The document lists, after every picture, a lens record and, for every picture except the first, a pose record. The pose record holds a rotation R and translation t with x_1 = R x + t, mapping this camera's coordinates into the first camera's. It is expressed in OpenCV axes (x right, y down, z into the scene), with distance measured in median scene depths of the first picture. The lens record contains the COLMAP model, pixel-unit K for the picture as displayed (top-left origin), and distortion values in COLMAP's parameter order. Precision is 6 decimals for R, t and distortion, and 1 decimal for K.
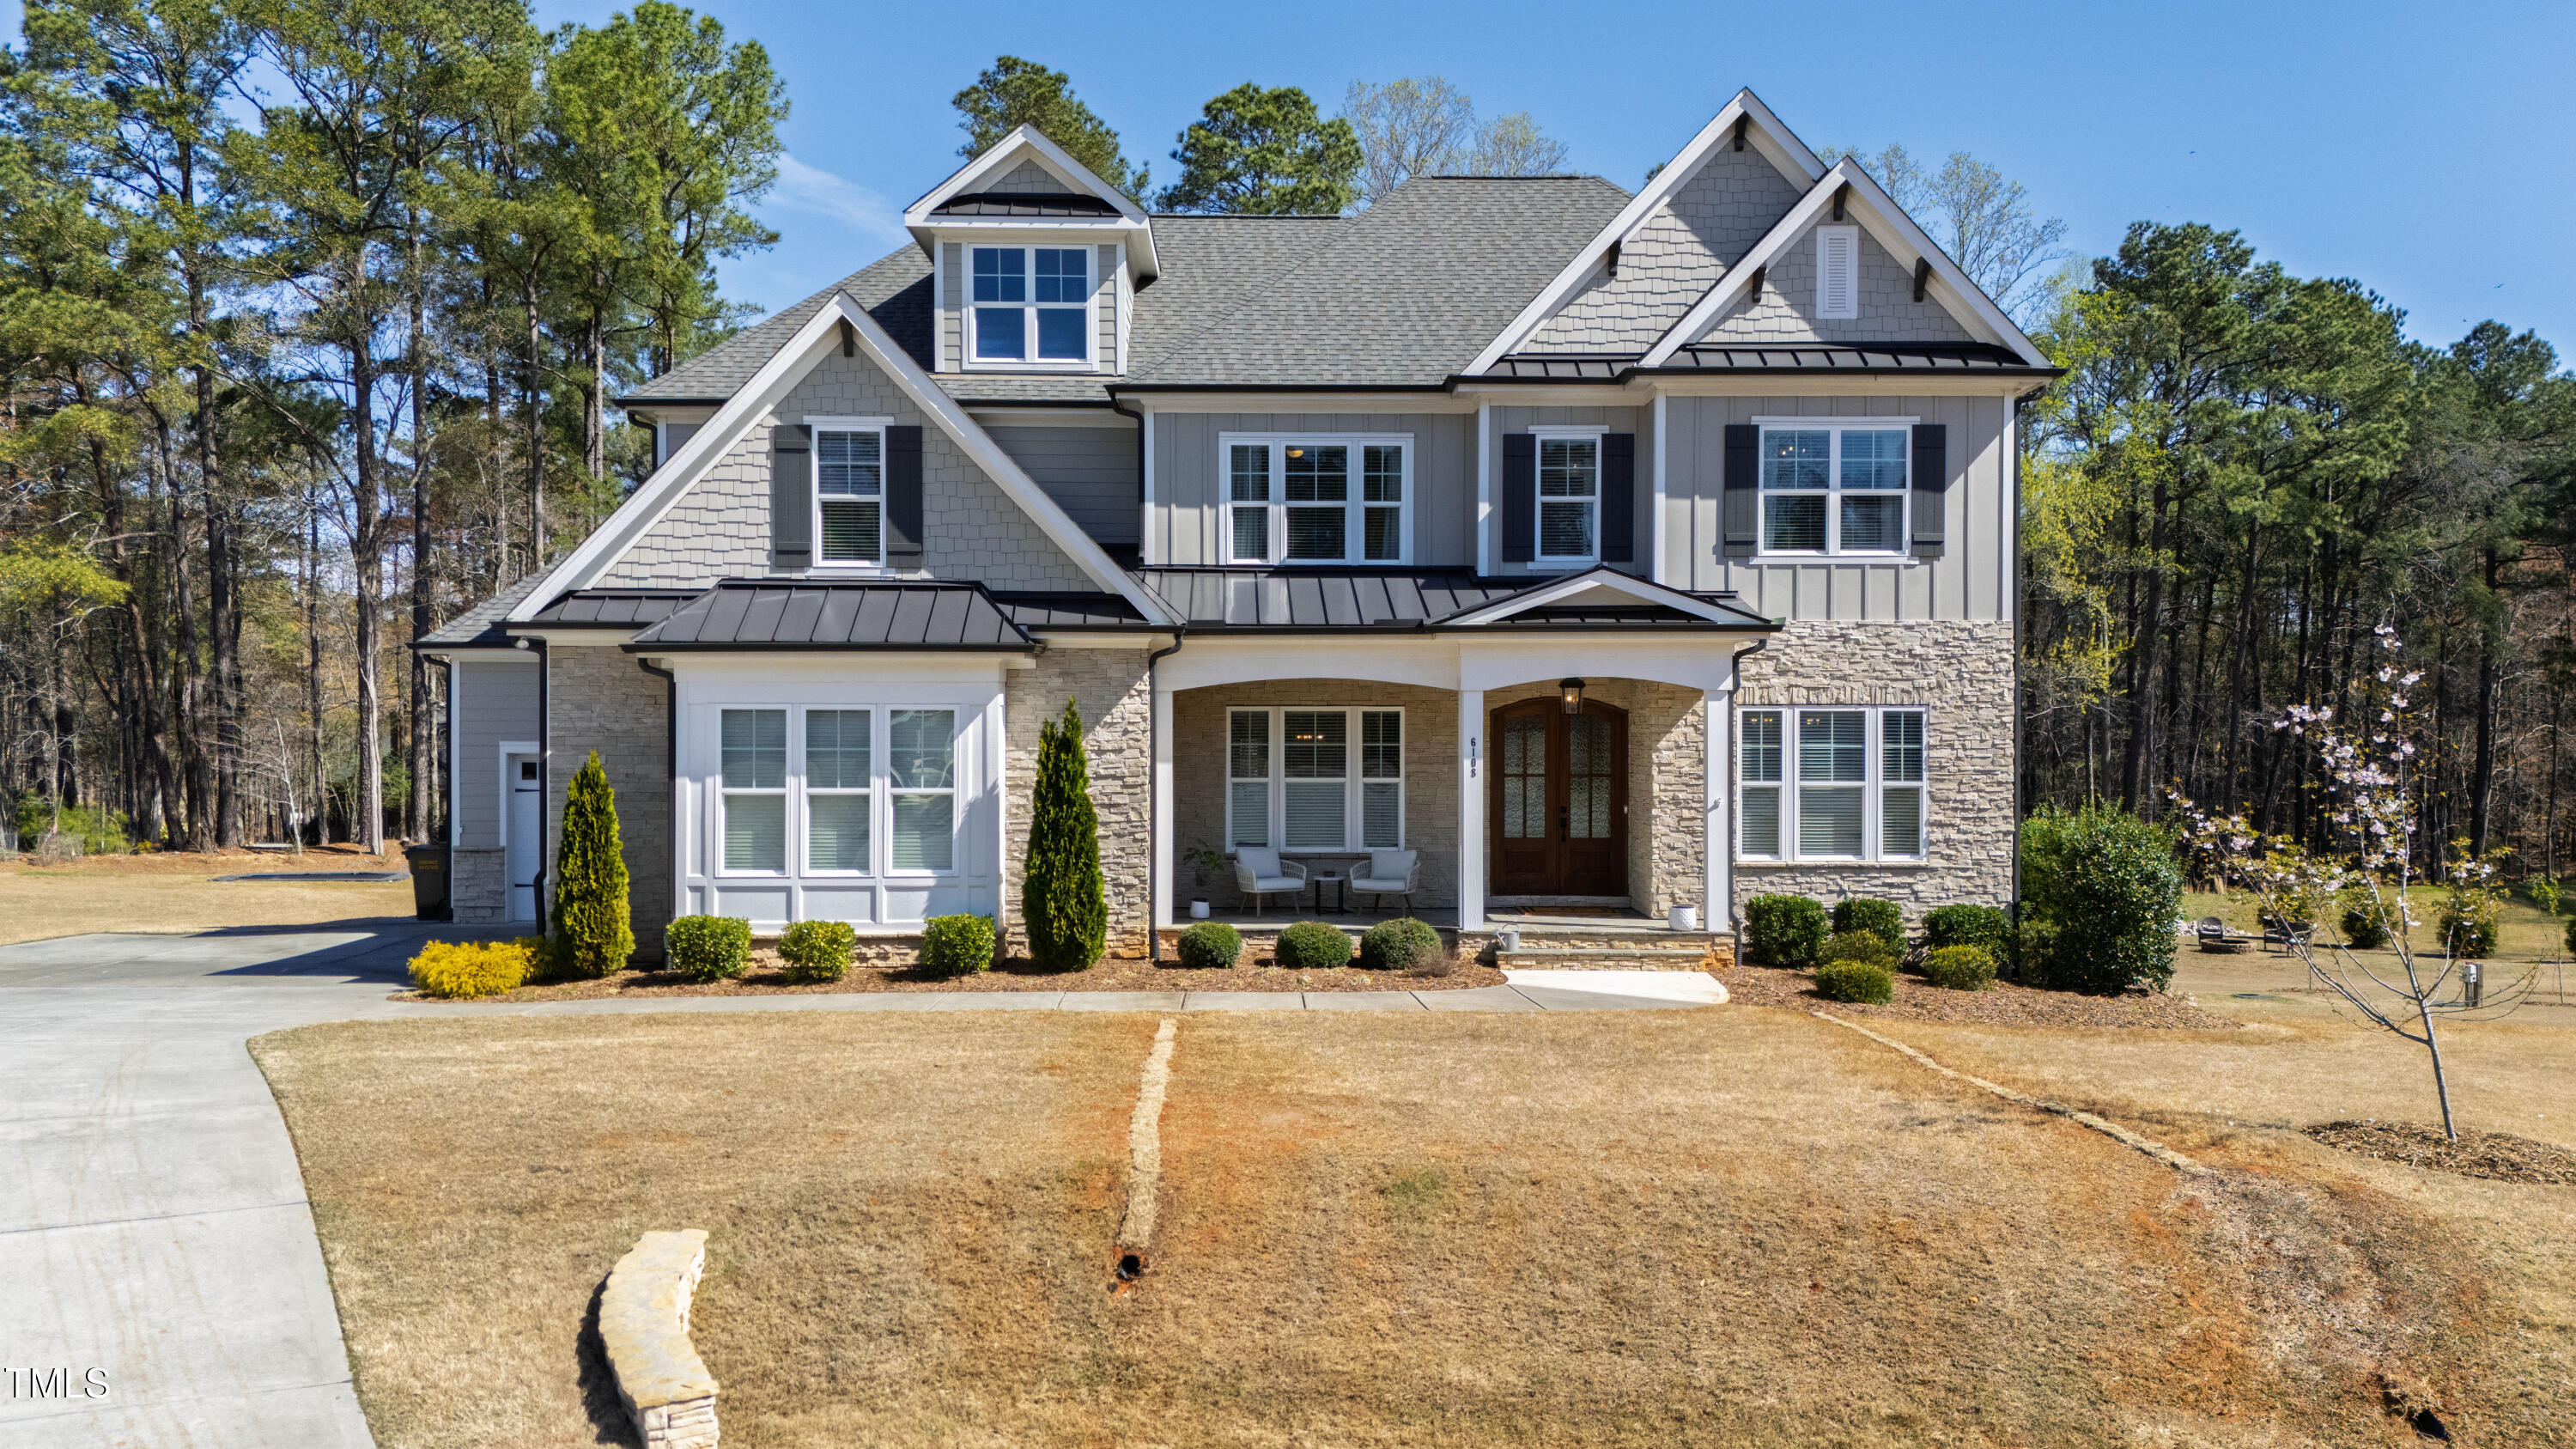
lens RADIAL K [[1892.4, 0, 1288.5], [0, 1892.4, 725.3], [0, 0, 1]] dist [0.027473, -0.012283]
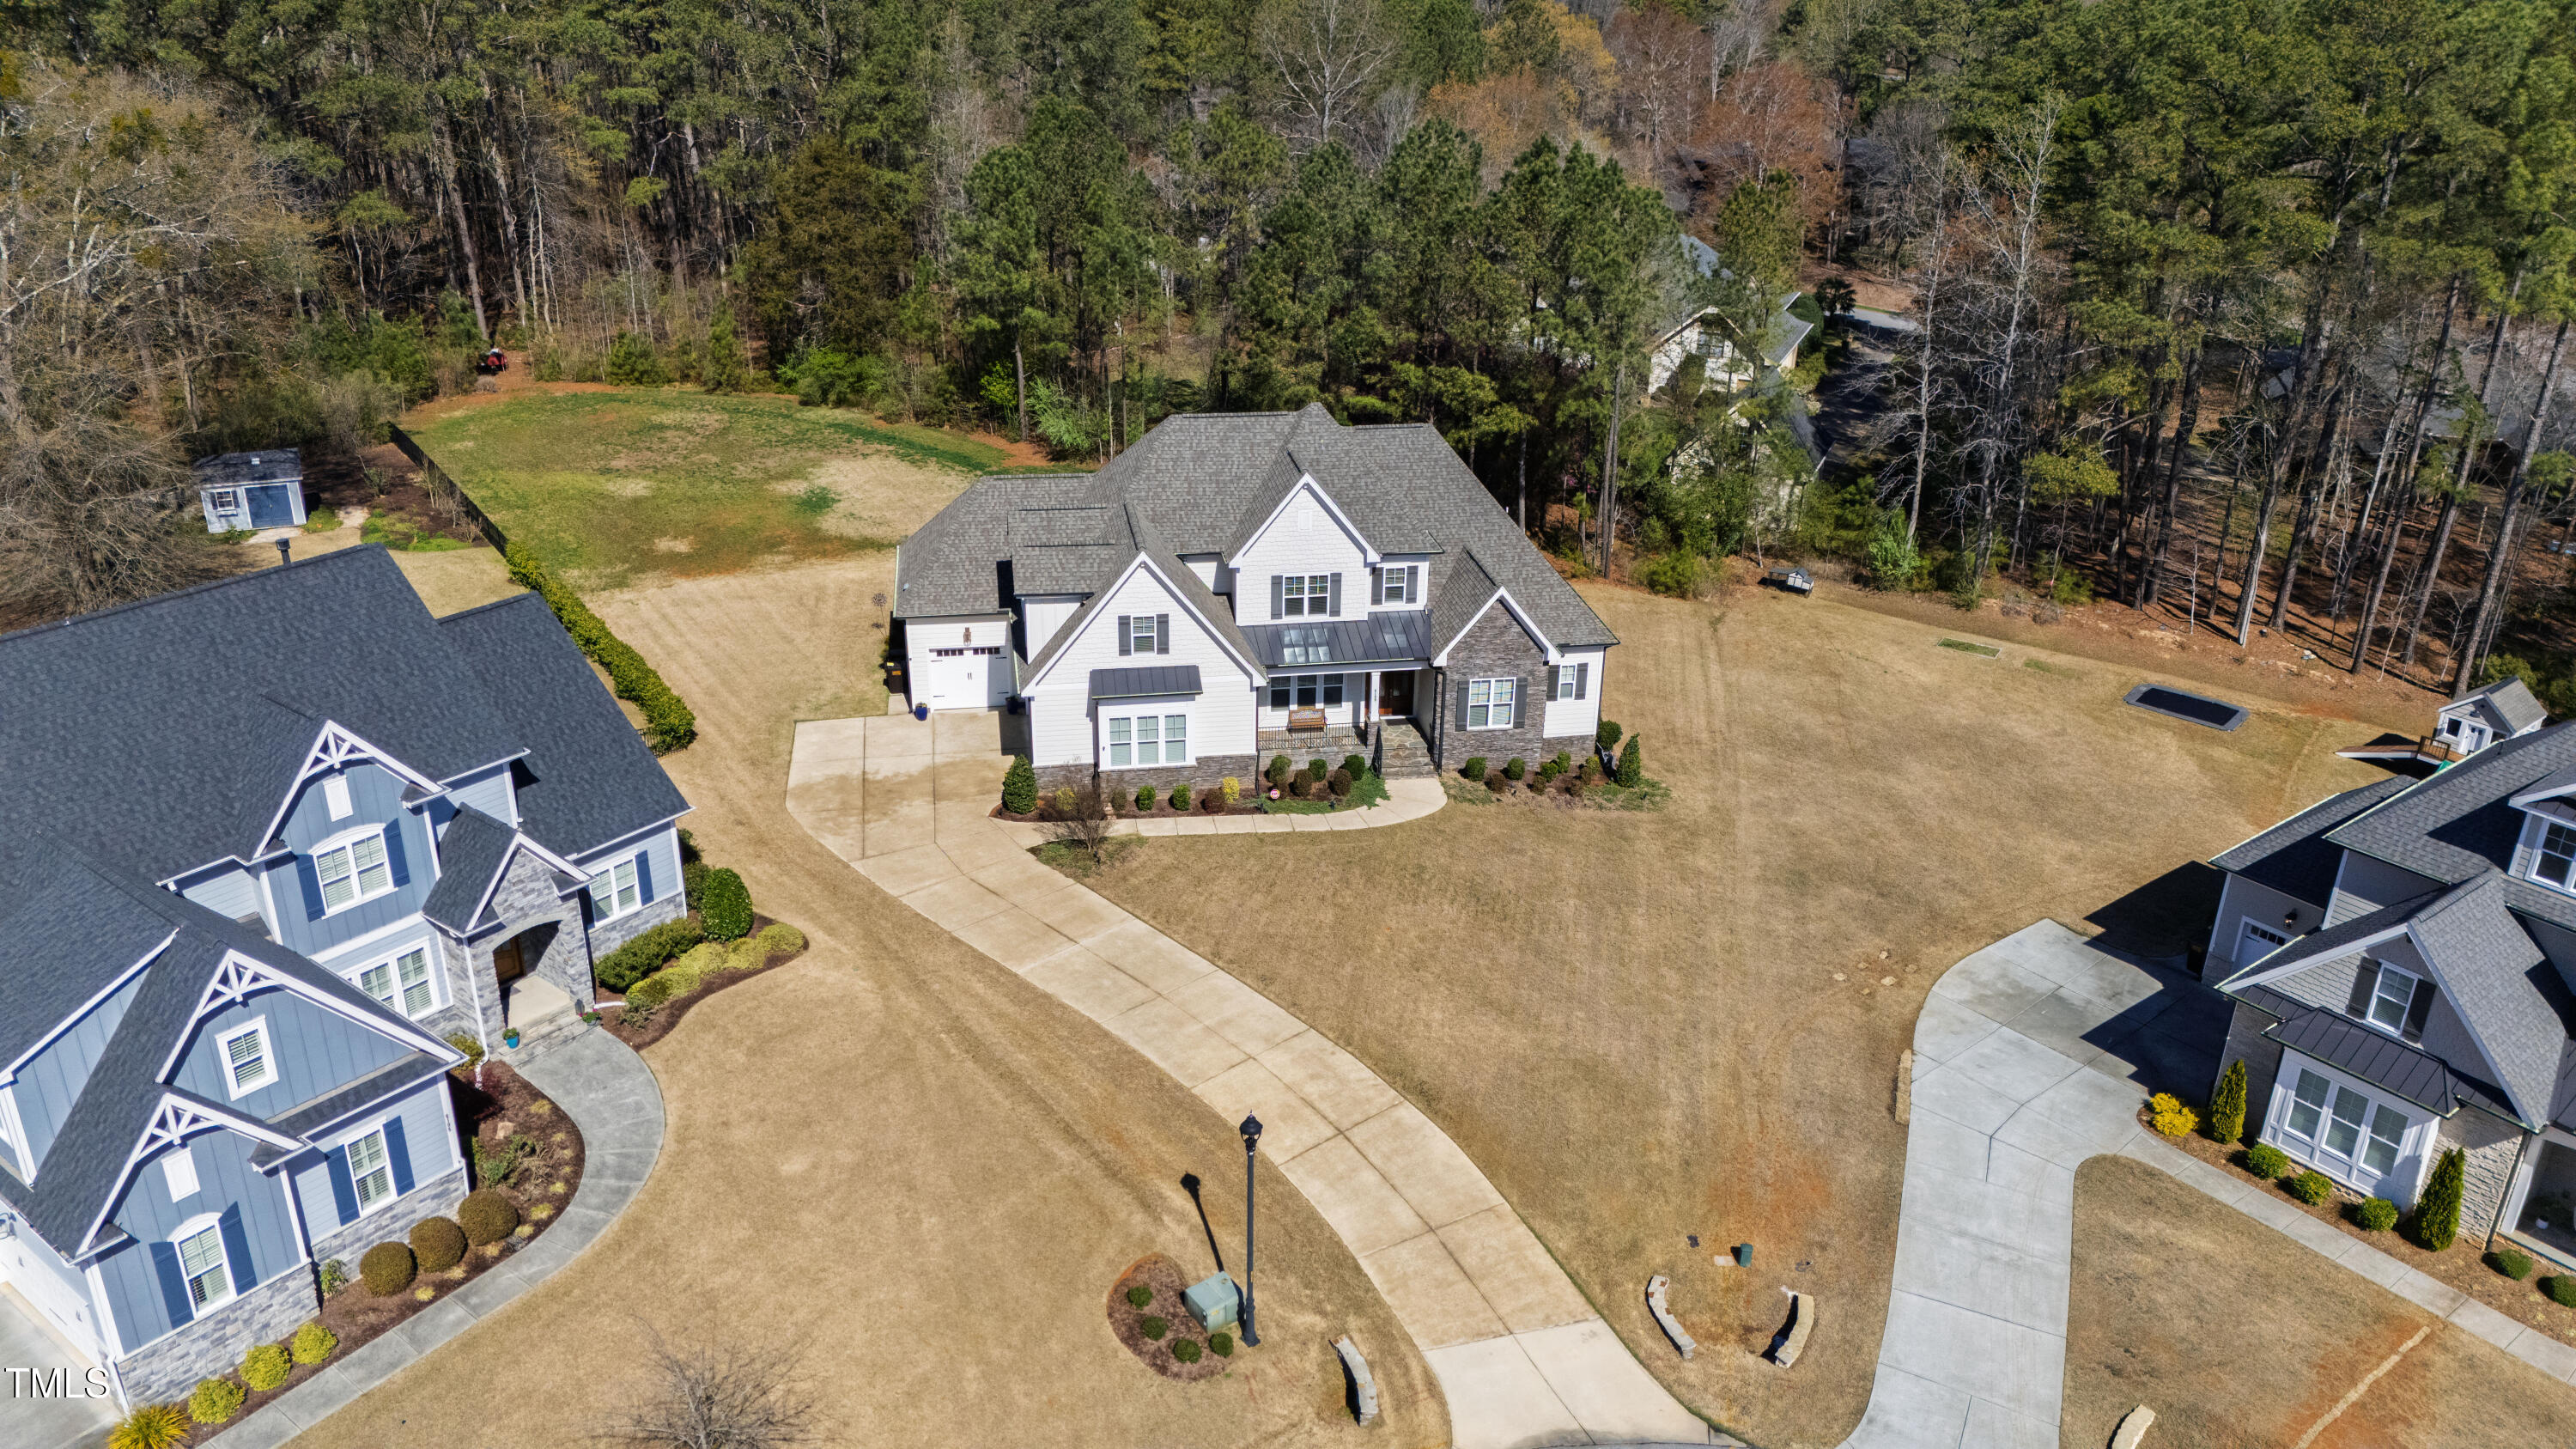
lens RADIAL K [[1892.4, 0, 1286.9], [0, 1892.4, 725.0], [0, 0, 1]] dist [0.027473, -0.012283]
pose [[0.591044, 0.337904, -0.732453, 0.511263], [-0.022799, 0.914666, 0.403567, -1.268740], [0.806317, -0.221826, 0.548312, -1.129741]]
